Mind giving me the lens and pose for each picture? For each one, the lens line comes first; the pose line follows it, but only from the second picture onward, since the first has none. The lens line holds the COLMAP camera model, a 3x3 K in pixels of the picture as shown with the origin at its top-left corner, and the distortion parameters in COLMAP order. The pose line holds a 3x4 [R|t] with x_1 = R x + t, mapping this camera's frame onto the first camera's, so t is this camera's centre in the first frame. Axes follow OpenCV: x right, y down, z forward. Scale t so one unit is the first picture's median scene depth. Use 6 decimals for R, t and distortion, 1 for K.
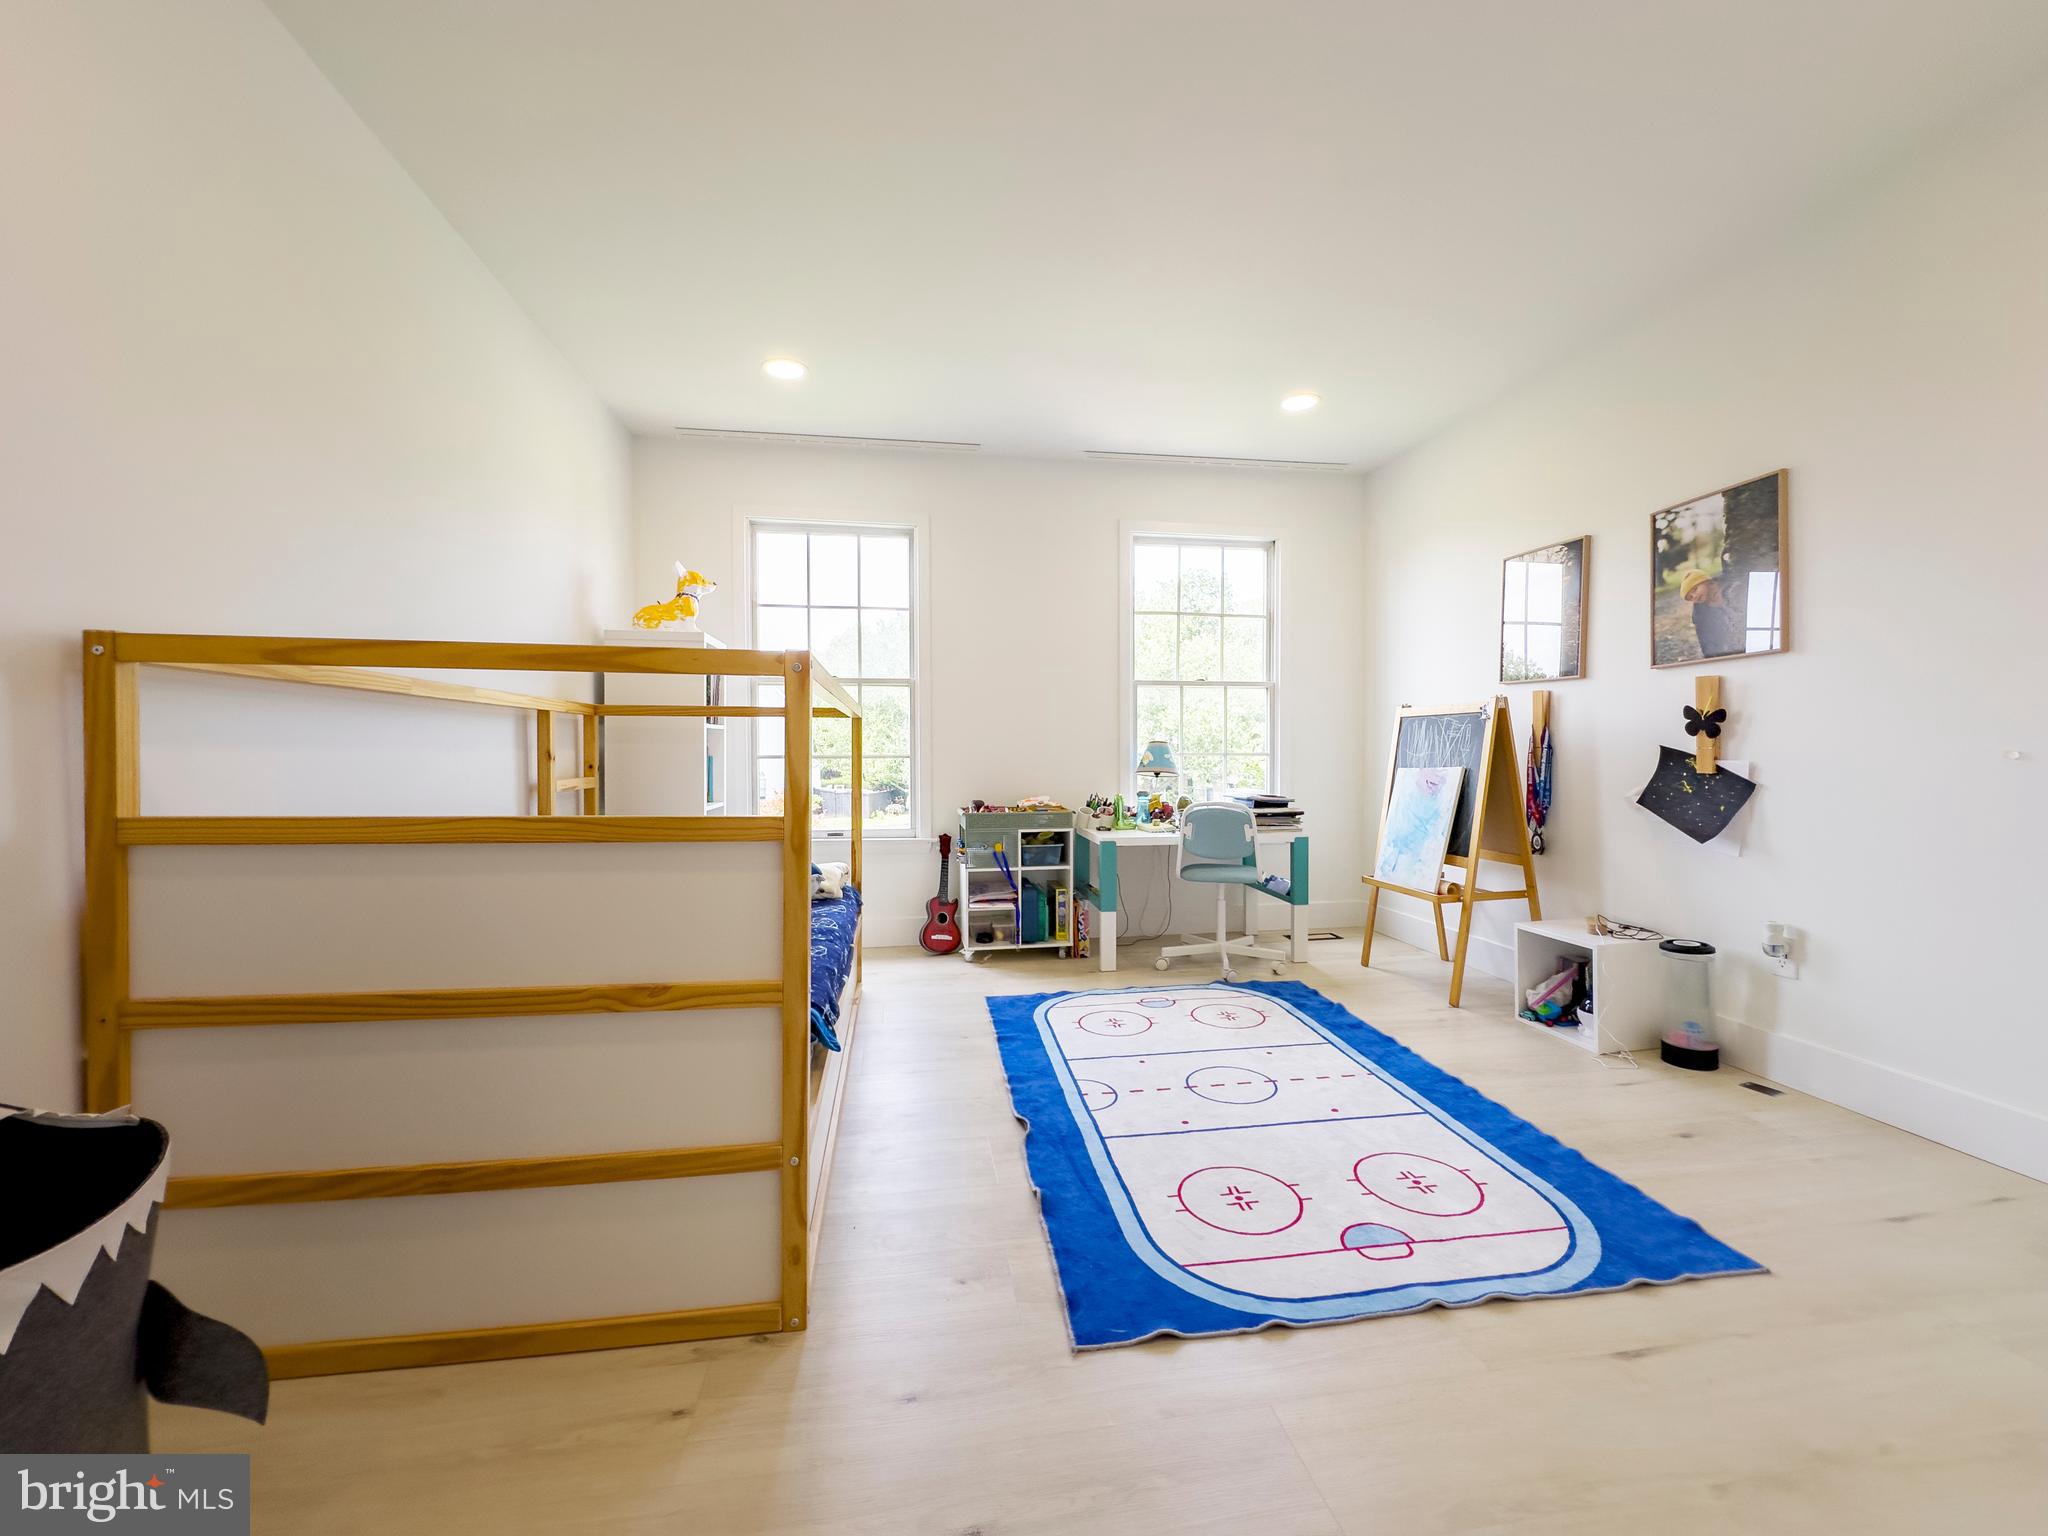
lens RADIAL K [[819.6, 0, 1026.1], [0, 819.6, 767.8], [0, 0, 1]] dist [-0.001372, 0.000167]
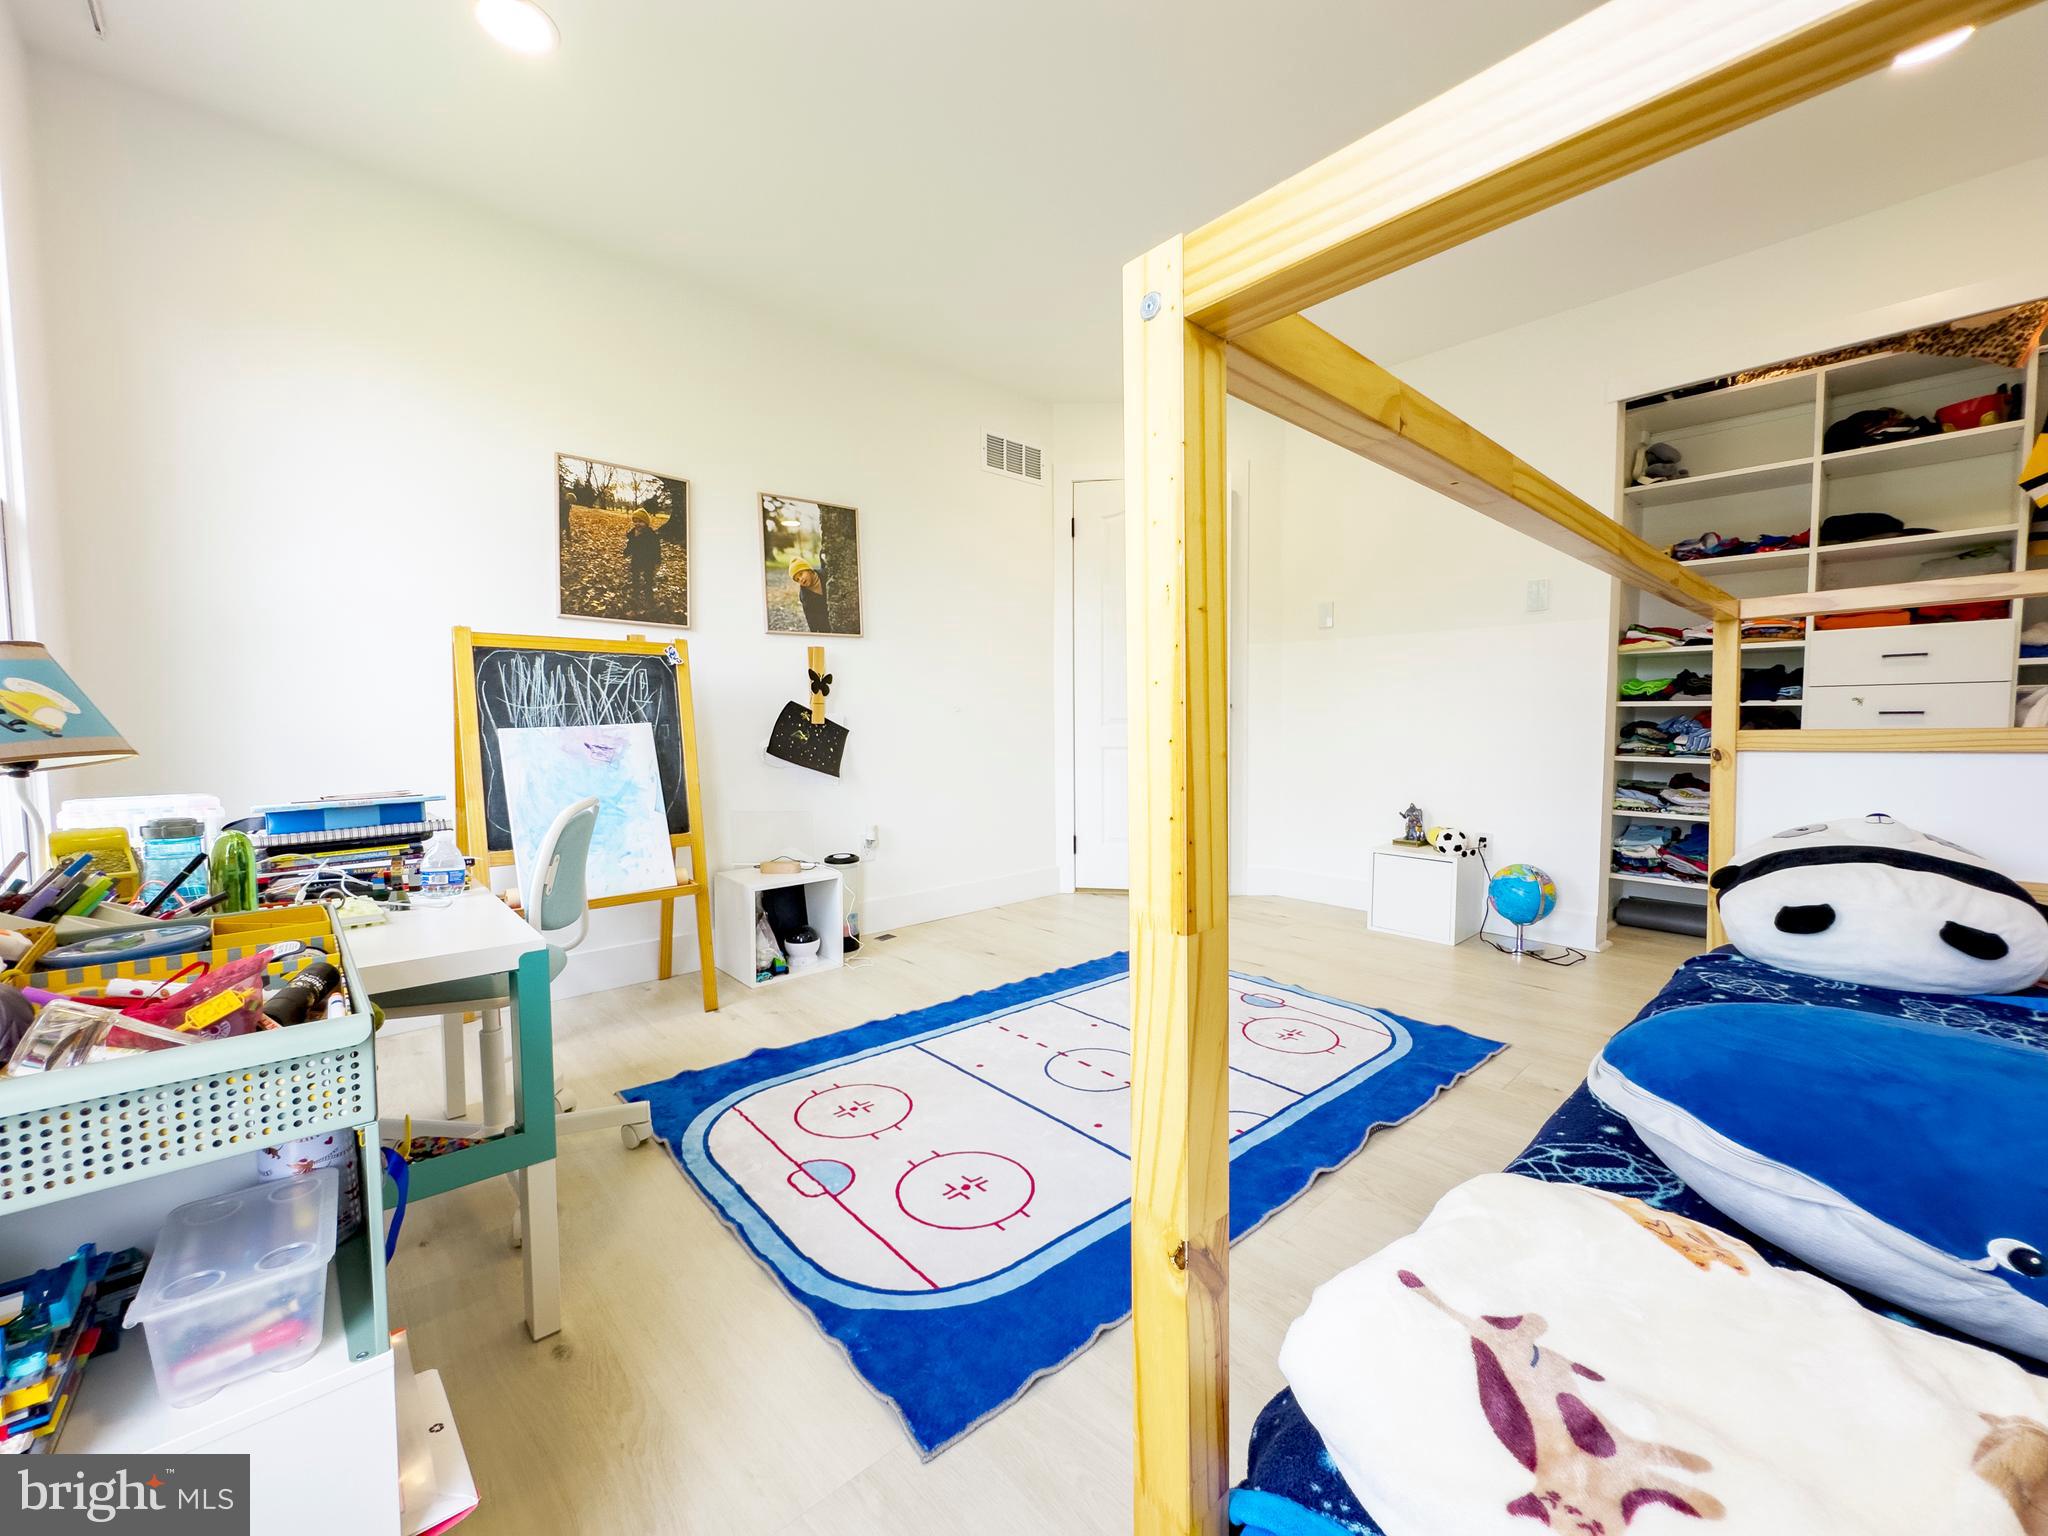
lens RADIAL K [[819.6, 0, 1026.1], [0, 819.6, 767.8], [0, 0, 1]] dist [-0.001372, 0.000167]
pose [[-0.555888, -0.038679, 0.830357, -0.401869], [0.029122, 0.997397, 0.065956, 0.000471], [-0.830747, 0.060846, -0.553314, 1.422581]]
